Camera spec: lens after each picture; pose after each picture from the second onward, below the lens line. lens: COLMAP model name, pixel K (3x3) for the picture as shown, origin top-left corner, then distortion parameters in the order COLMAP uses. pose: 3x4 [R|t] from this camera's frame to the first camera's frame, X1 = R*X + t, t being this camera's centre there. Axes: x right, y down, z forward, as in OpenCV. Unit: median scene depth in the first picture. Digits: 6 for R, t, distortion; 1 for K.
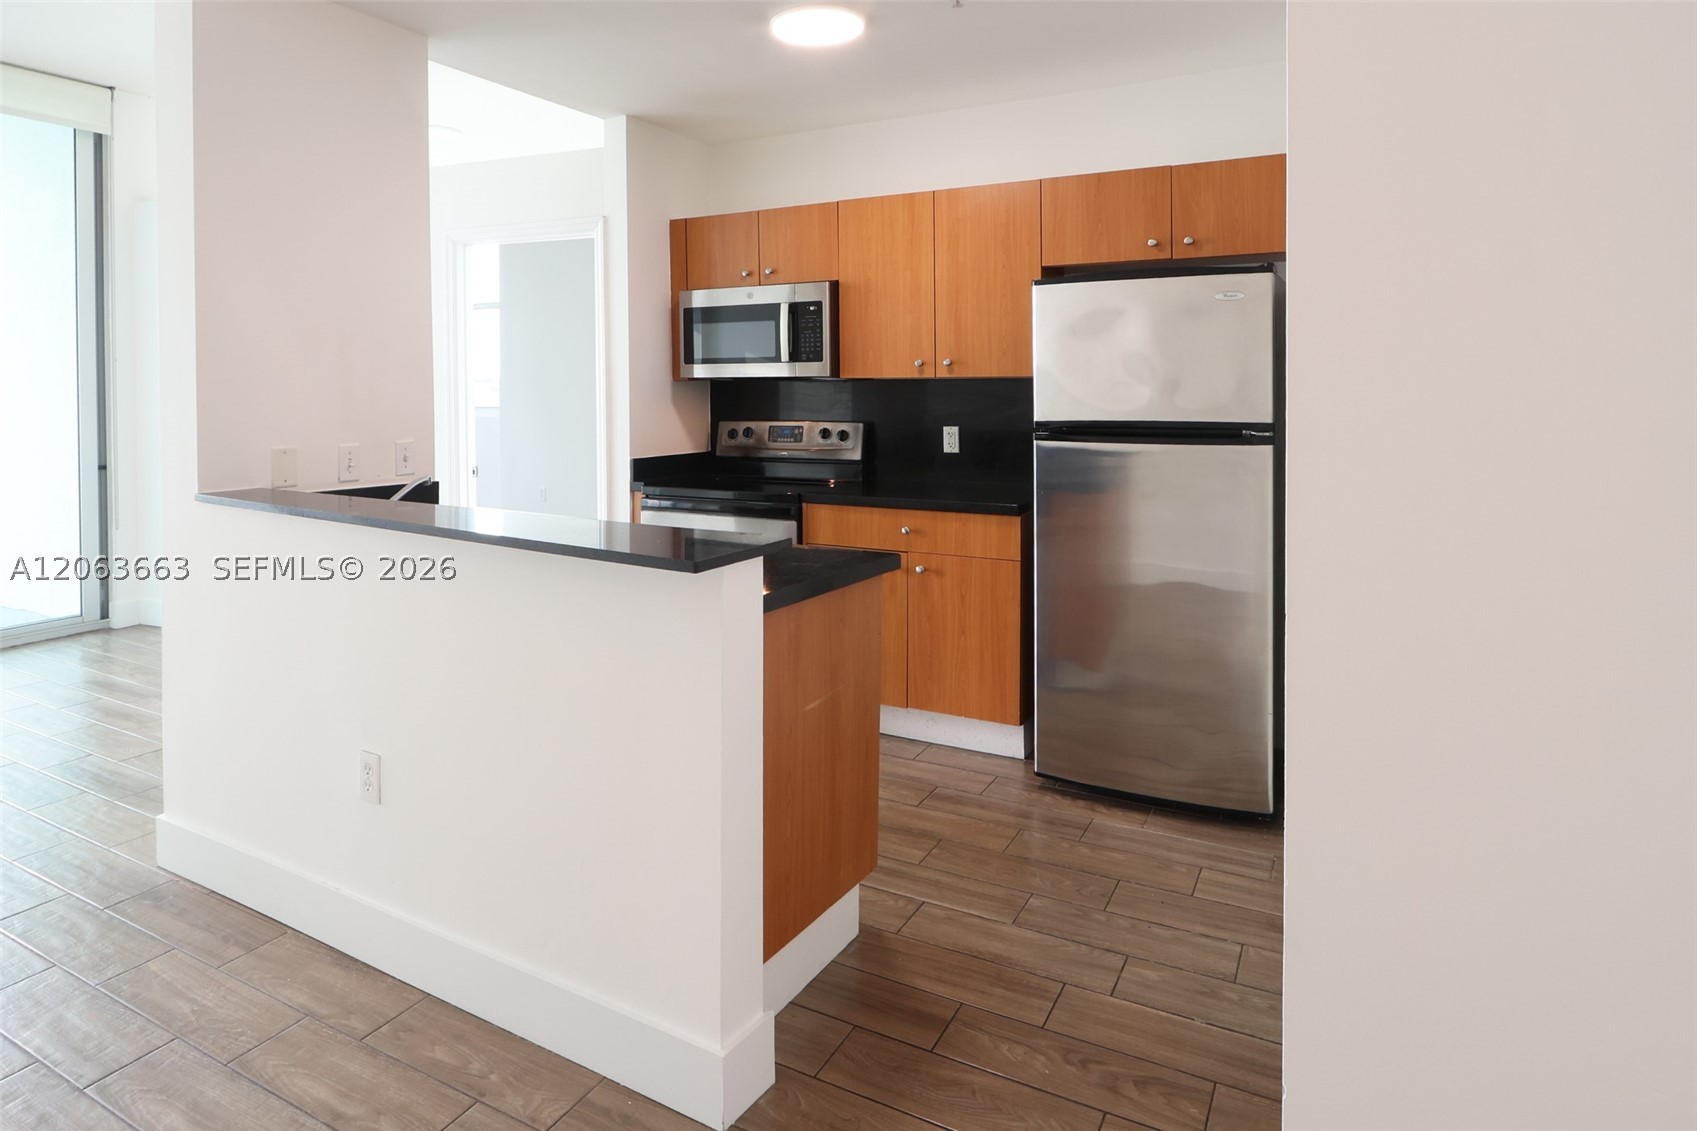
lens RADIAL K [[934.3, 0, 779.2], [0, 934.3, 409.2], [0, 0, 1]] dist [-0.017378, 0.000142]
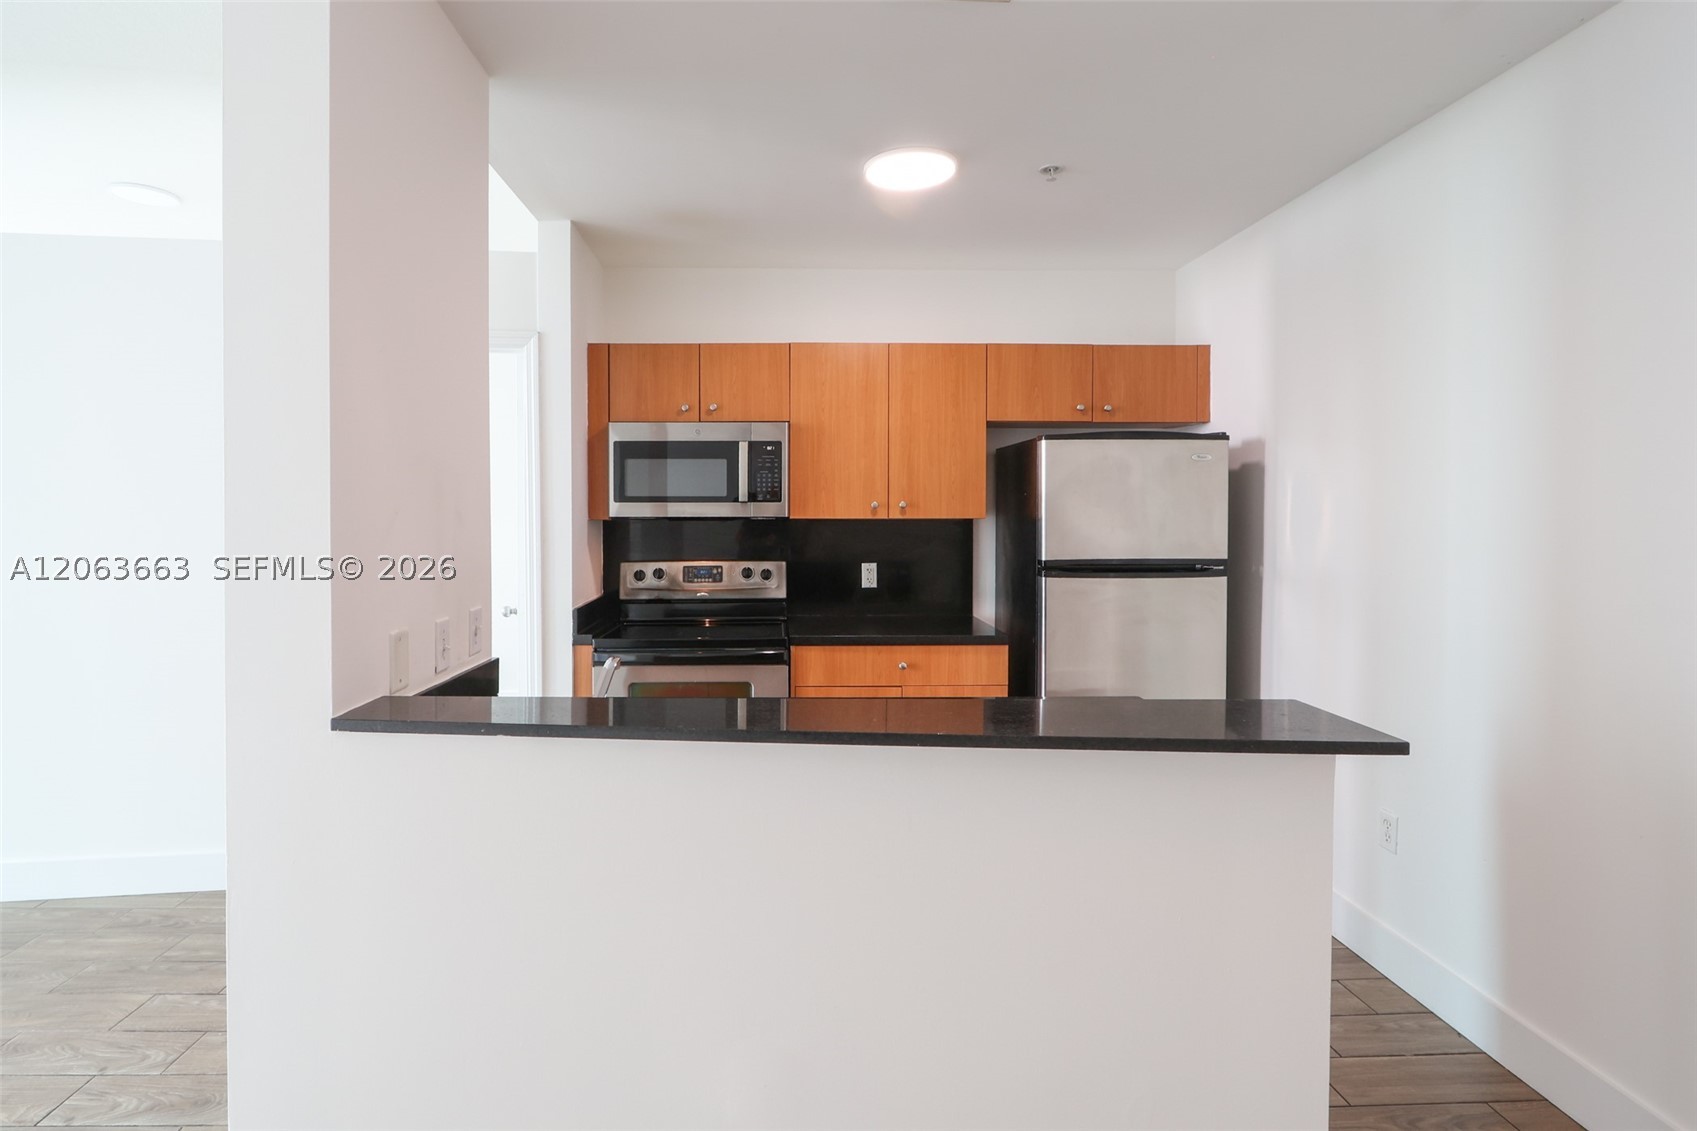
lens RADIAL K [[836.1, 0, 750.9], [0, 836.1, 533.2], [0, 0, 1]] dist [-0.012399, 0.002462]
pose [[0.869837, -0.009223, 0.493253, -0.410327], [0.008402, 0.999957, 0.003881, -0.020963], [-0.493268, 0.000769, 0.869877, 0.231337]]
